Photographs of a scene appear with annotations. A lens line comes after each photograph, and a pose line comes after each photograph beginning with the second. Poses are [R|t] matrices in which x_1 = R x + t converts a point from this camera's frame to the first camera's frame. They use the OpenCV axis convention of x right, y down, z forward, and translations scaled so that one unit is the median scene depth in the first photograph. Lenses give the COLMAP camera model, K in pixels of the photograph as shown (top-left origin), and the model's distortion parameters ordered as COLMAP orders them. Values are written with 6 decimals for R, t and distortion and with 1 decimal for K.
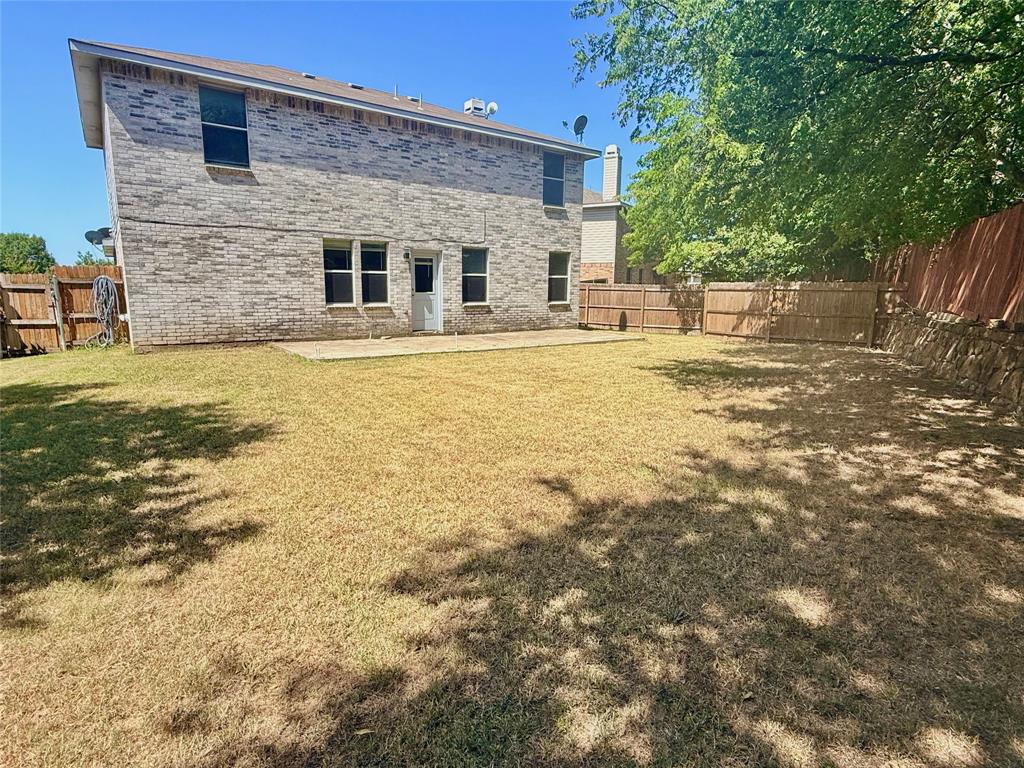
lens RADIAL K [[541.6, 0, 511.0], [0, 541.6, 385.4], [0, 0, 1]] dist [-0.002764, -0.000145]
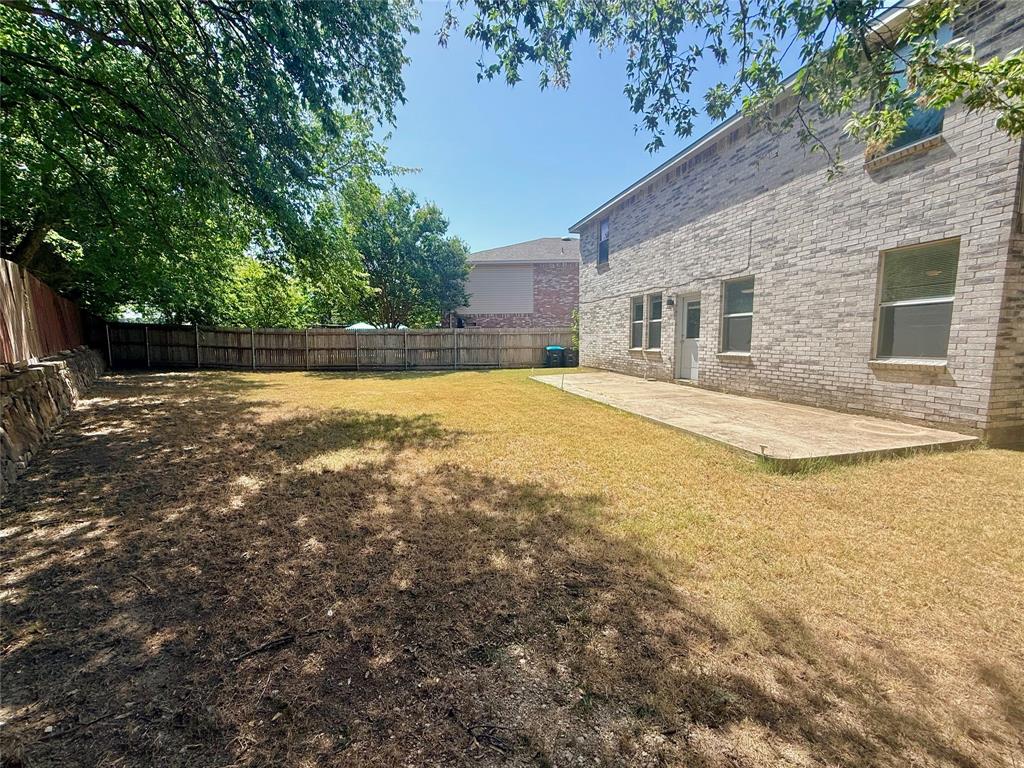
lens RADIAL K [[404.4, 0, 511.8], [0, 404.4, 380.8], [0, 0, 1]] dist [0.000852, -0.000573]
pose [[-0.362262, 0.099780, -0.926720, 0.576520], [-0.150059, 0.975040, 0.163642, -0.163226], [0.919918, 0.198344, -0.338247, 0.936072]]
